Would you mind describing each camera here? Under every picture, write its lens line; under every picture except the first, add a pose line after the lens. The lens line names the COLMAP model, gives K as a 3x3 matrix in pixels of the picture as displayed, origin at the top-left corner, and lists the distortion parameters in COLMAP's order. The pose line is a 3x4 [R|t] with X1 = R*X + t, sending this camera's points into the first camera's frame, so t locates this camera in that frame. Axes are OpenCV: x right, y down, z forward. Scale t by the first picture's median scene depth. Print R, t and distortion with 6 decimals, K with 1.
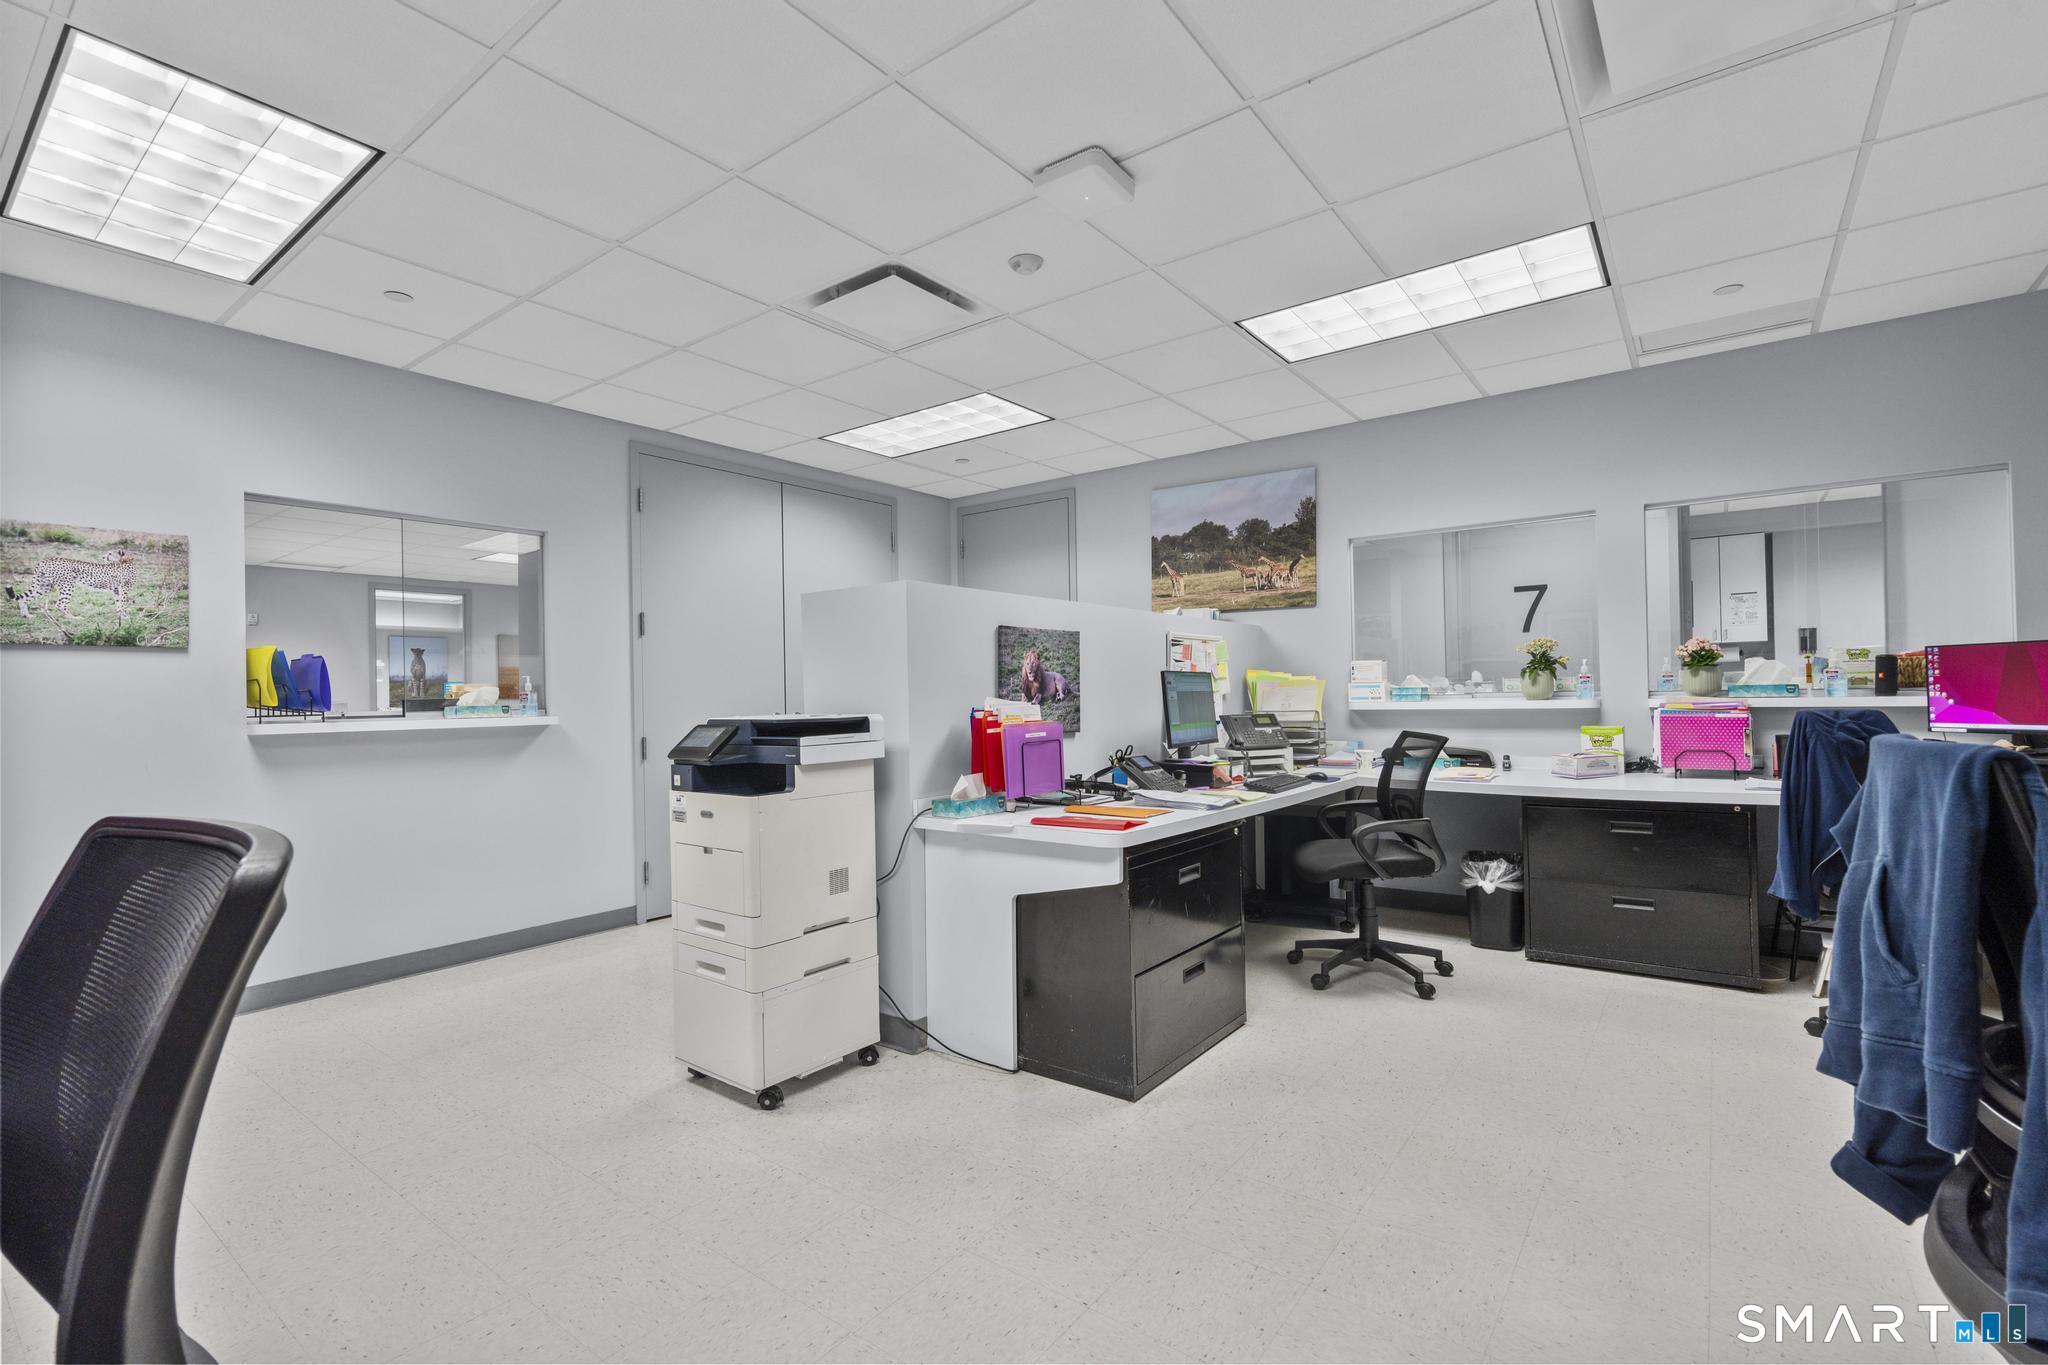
lens RADIAL K [[924.4, 0, 1002.1], [0, 924.4, 681.9], [0, 0, 1]] dist [-0.001076, 0.001259]
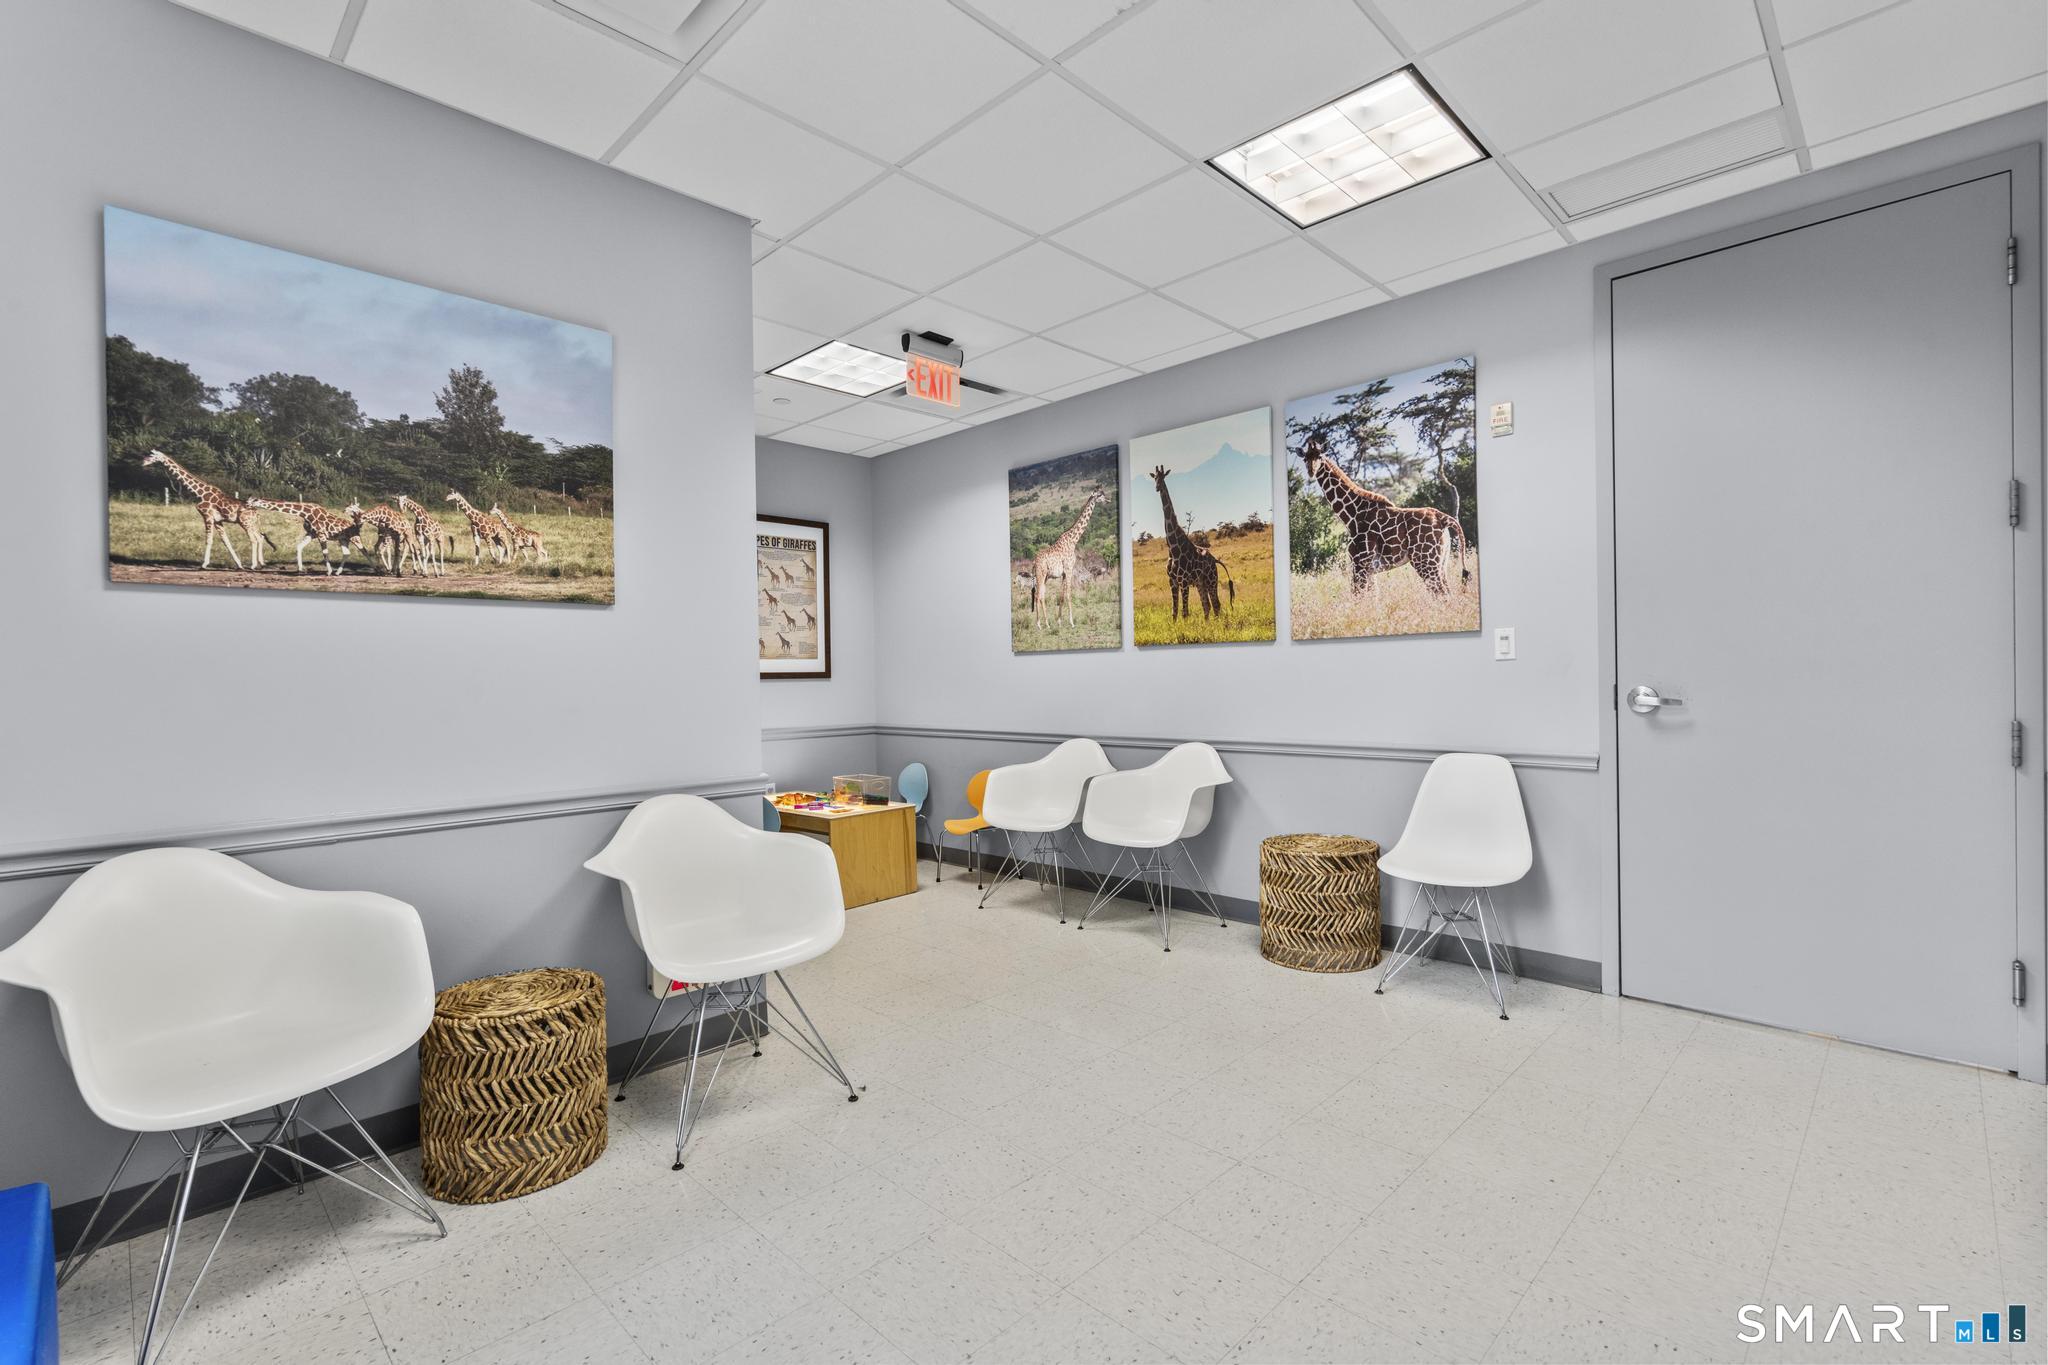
lens RADIAL K [[924.4, 0, 1002.1], [0, 924.4, 681.9], [0, 0, 1]] dist [-0.001076, 0.001259]
pose [[0.137457, -0.018379, 0.990337, -0.047460], [0.005131, 0.999828, 0.017843, -0.063222], [-0.990494, 0.002629, 0.137528, 0.687619]]
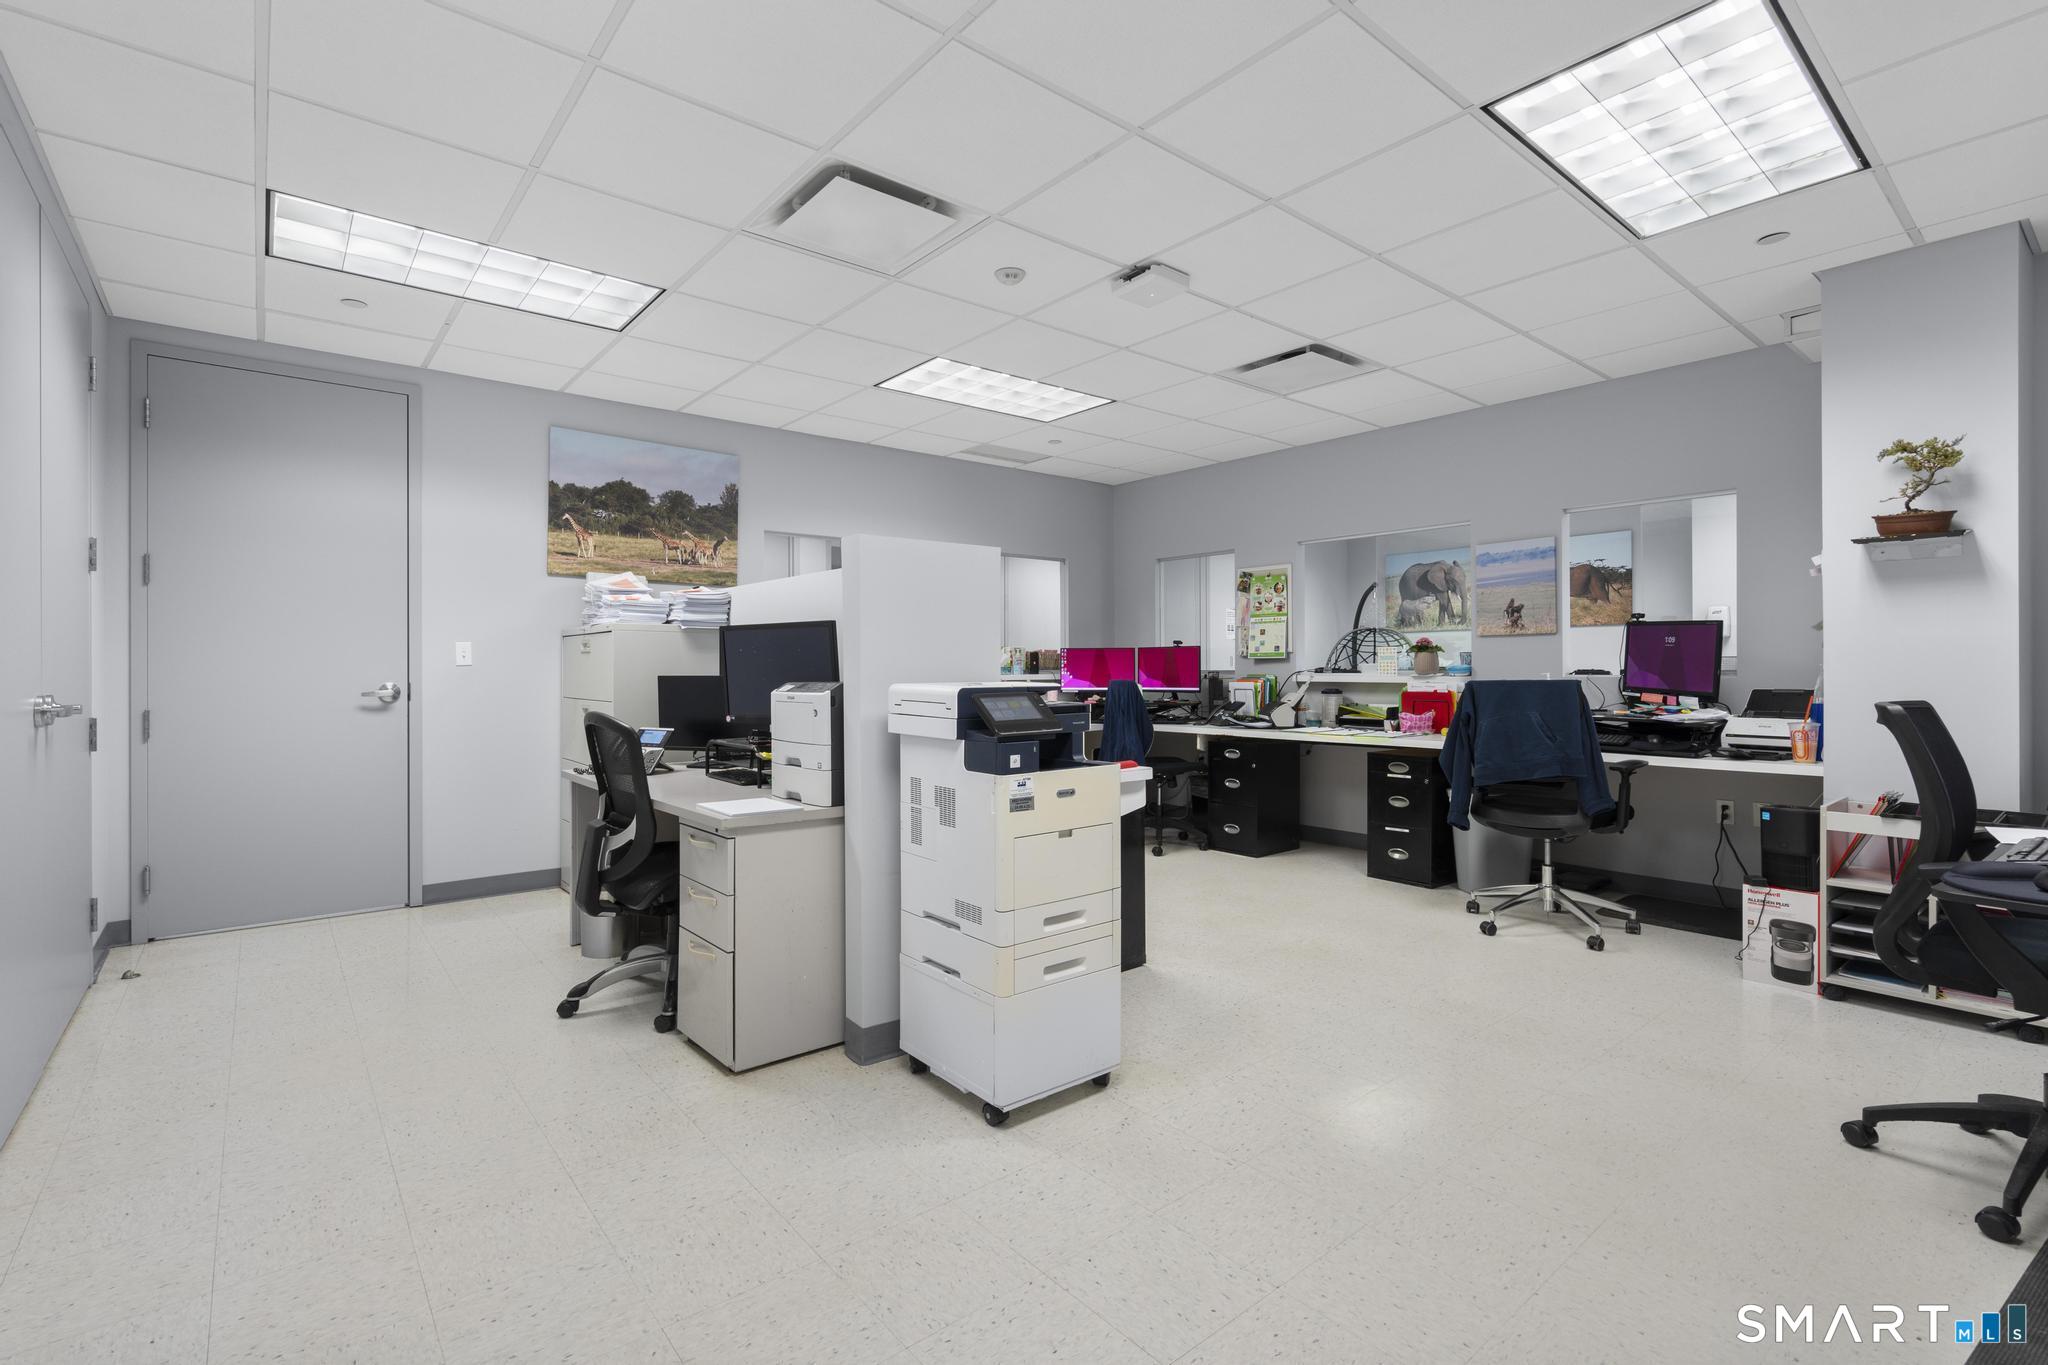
lens RADIAL K [[924.4, 0, 1002.1], [0, 924.4, 681.9], [0, 0, 1]] dist [-0.001076, 0.001259]
pose [[0.240548, 0.000589, 0.970637, -0.601727], [-0.015551, 0.999874, 0.003248, 0.018065], [-0.970513, -0.015875, 0.240527, 0.430287]]
